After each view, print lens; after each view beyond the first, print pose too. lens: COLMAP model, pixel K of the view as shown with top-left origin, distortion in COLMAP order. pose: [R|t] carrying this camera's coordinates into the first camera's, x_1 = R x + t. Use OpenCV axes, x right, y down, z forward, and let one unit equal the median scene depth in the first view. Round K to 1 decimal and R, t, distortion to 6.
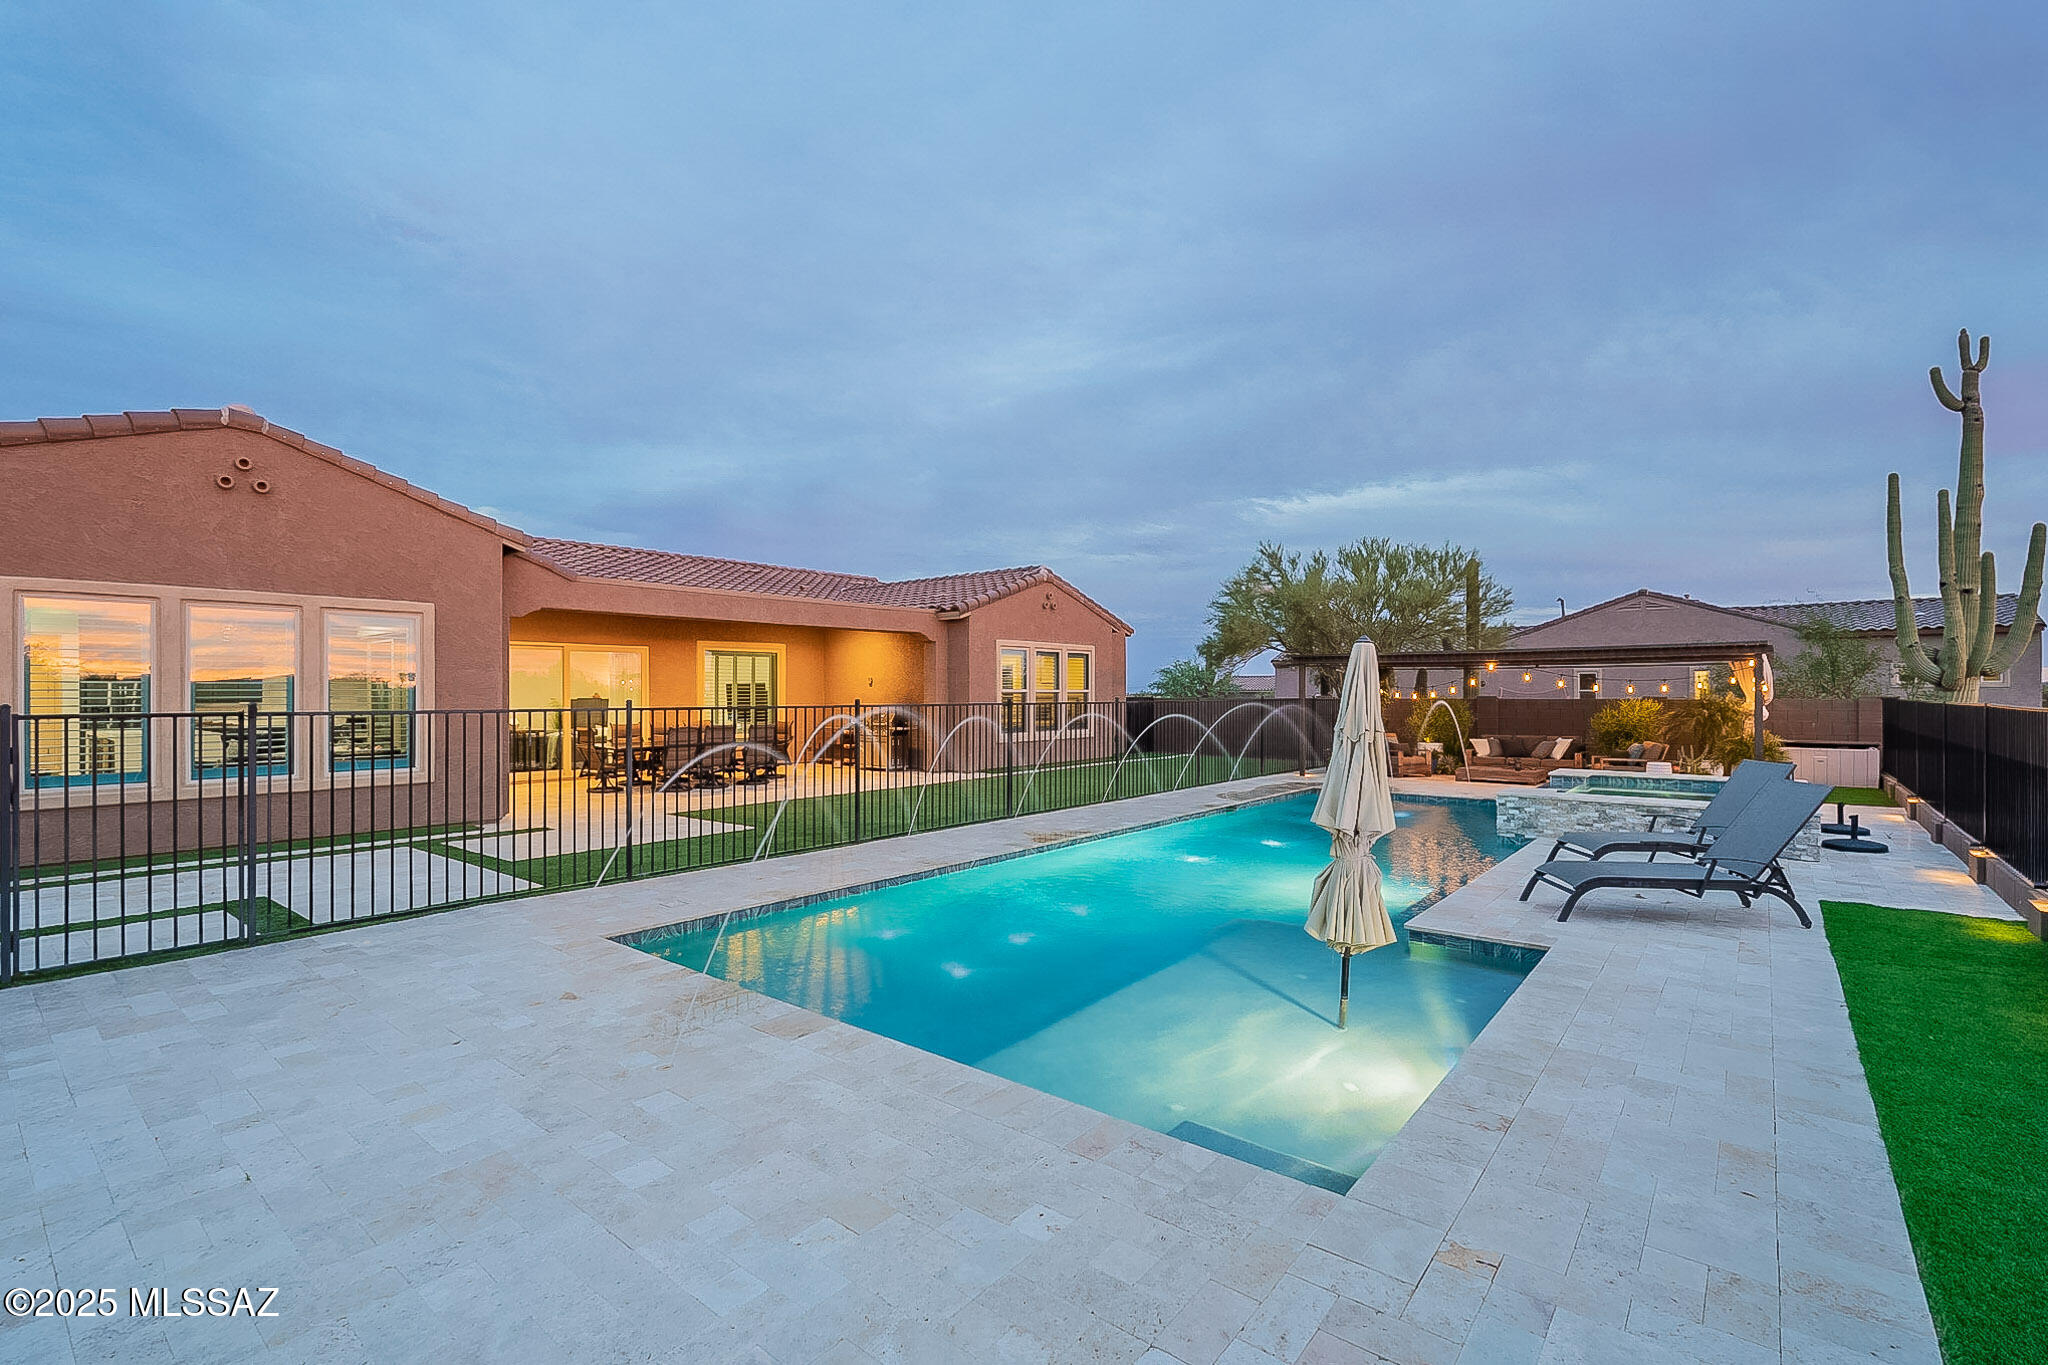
lens RADIAL K [[899.1, 0, 1056.4], [0, 899.1, 695.8], [0, 0, 1]] dist [0.002657, 0.000335]
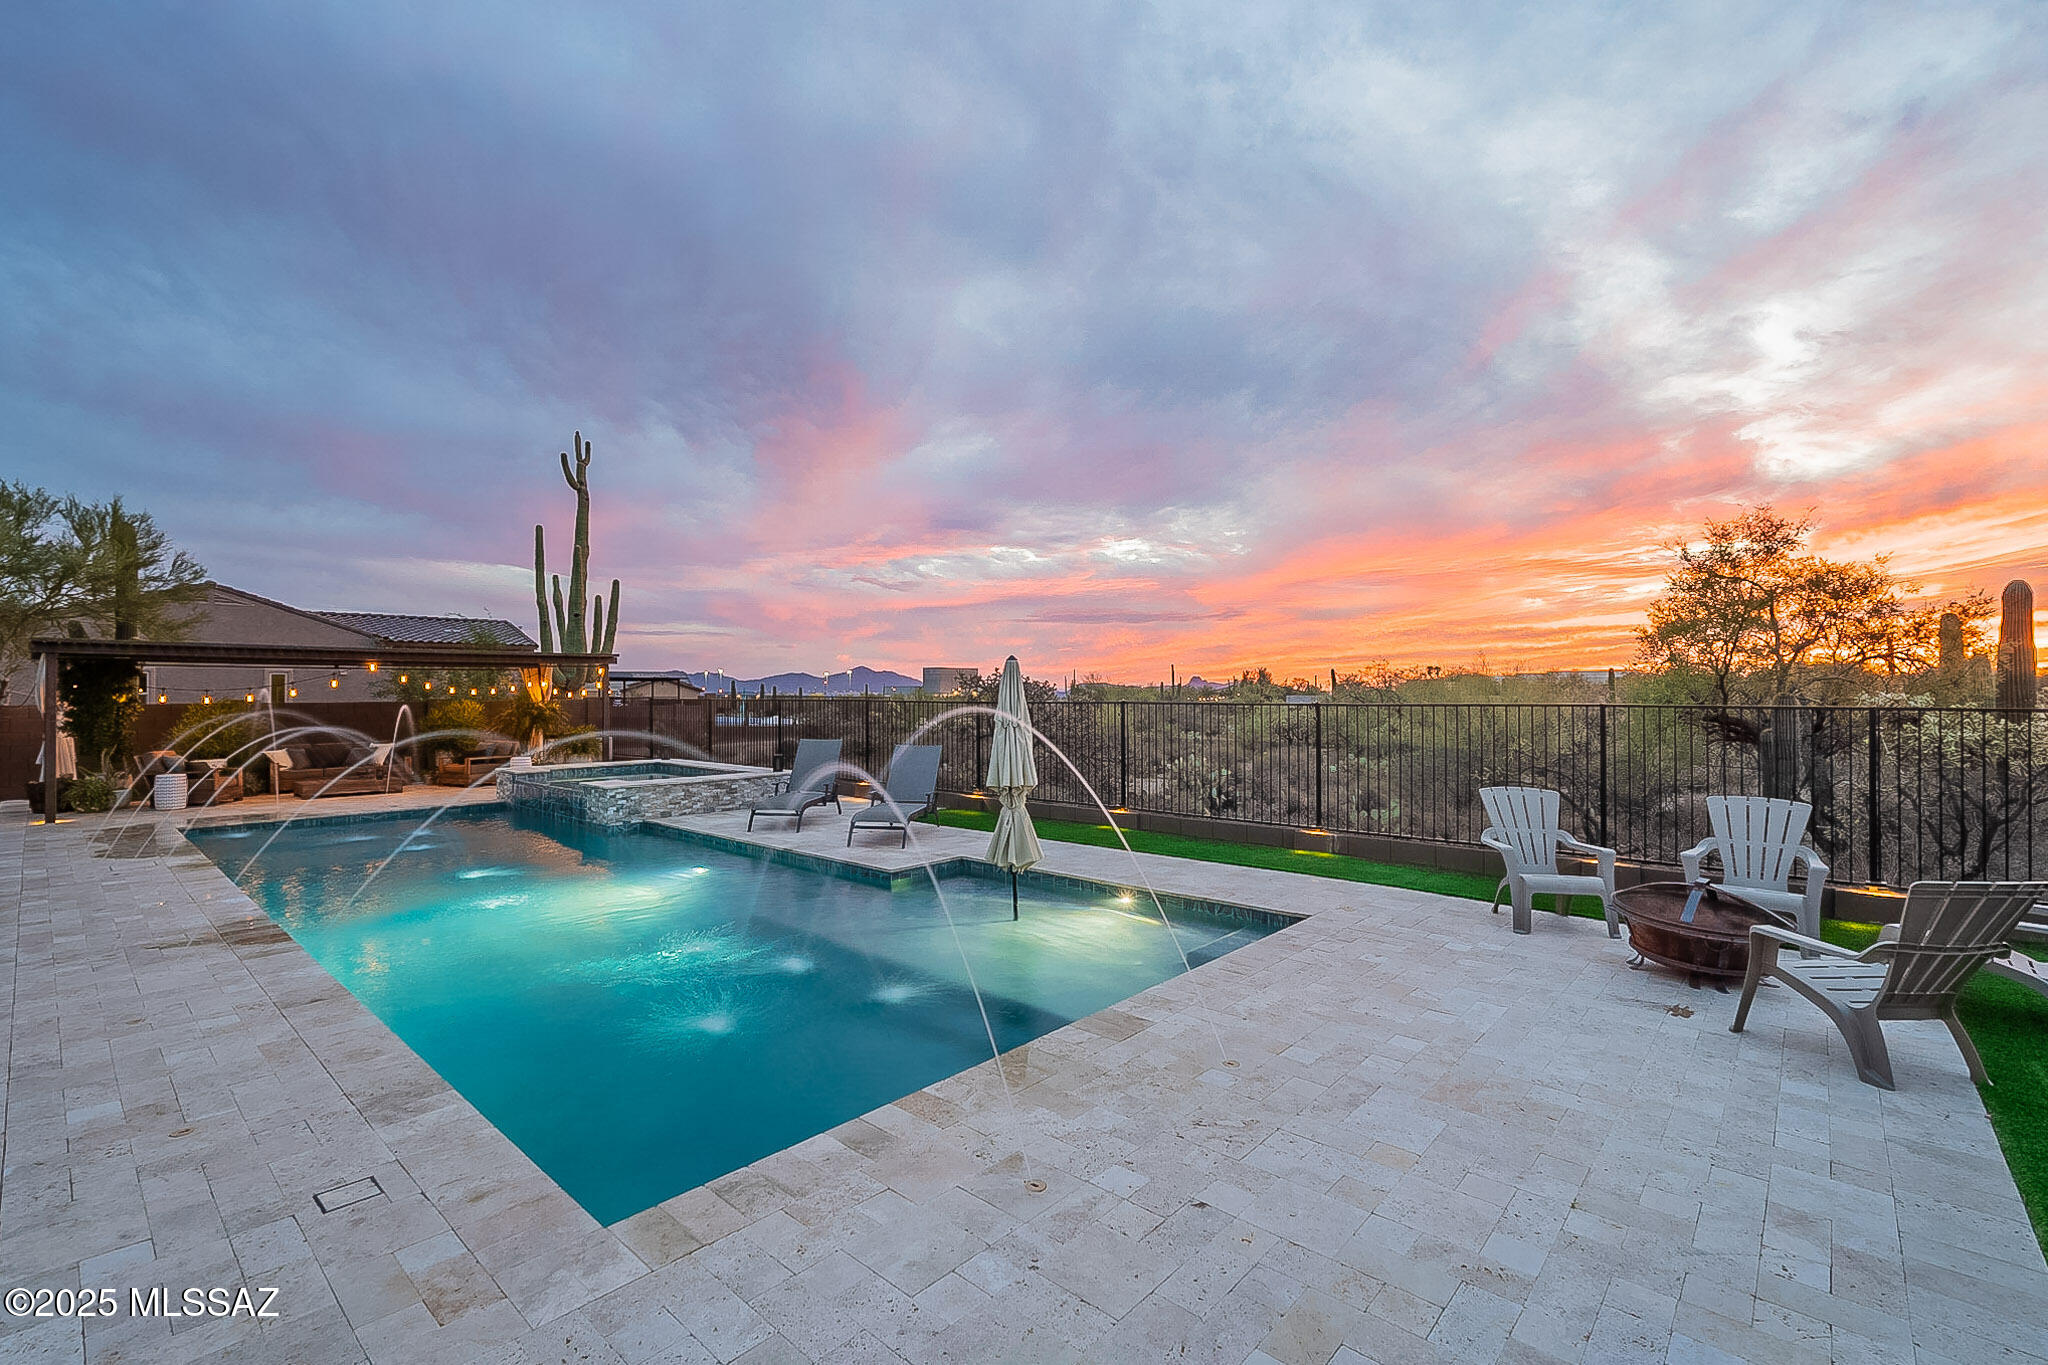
lens RADIAL K [[899.1, 0, 1009.5], [0, 899.1, 684.8], [0, 0, 1]] dist [0.002657, 0.000335]
pose [[0.071435, 0.010264, 0.997392, -1.226871], [0.007937, 0.999910, -0.010859, 0.001798], [-0.997414, 0.008692, 0.071347, 0.990084]]
